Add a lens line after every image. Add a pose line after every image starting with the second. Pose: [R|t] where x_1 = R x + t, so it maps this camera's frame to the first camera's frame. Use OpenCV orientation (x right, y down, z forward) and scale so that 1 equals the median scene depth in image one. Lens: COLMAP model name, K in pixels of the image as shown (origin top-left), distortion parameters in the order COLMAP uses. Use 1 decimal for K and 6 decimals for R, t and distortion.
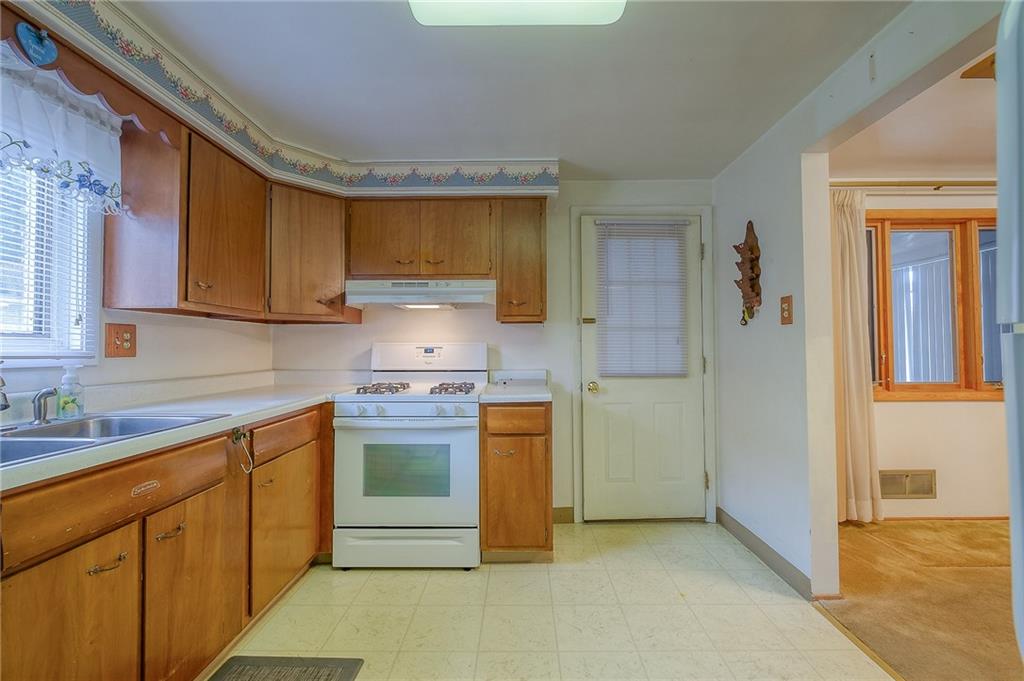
lens RADIAL K [[449.2, 0, 516.0], [0, 449.2, 338.2], [0, 0, 1]] dist [0.001481, -0.000264]
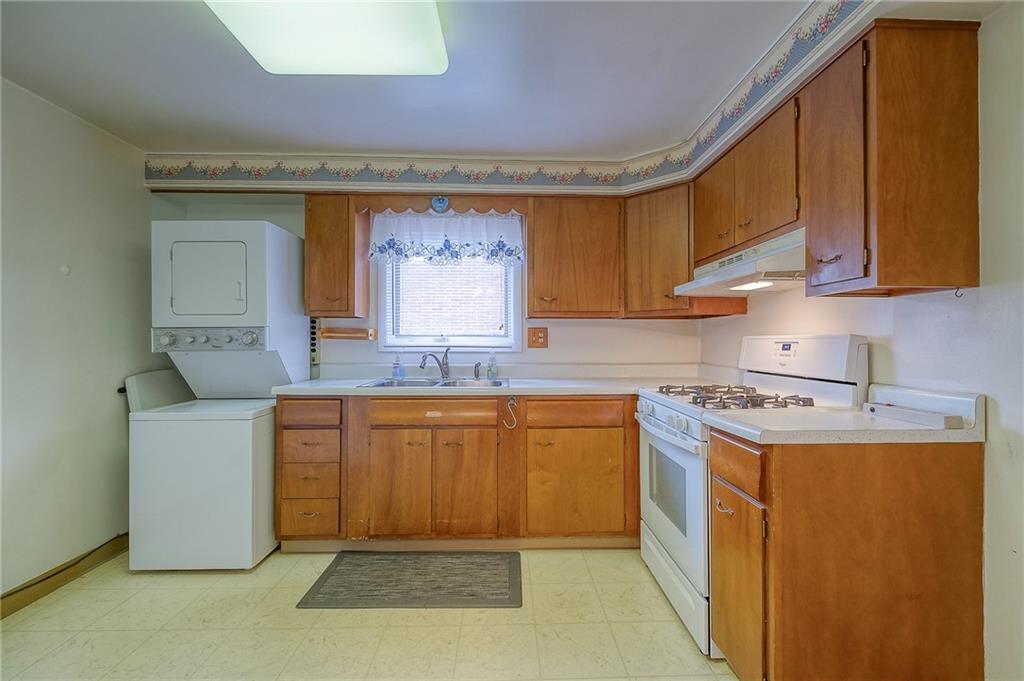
lens RADIAL K [[449.2, 0, 515.3], [0, 449.2, 339.4], [0, 0, 1]] dist [0.001481, -0.000264]
pose [[0.030990, -0.003887, -0.999512, 0.607112], [0.021092, 0.999772, -0.003234, 0.011987], [0.999297, -0.020981, 0.031065, 0.690773]]
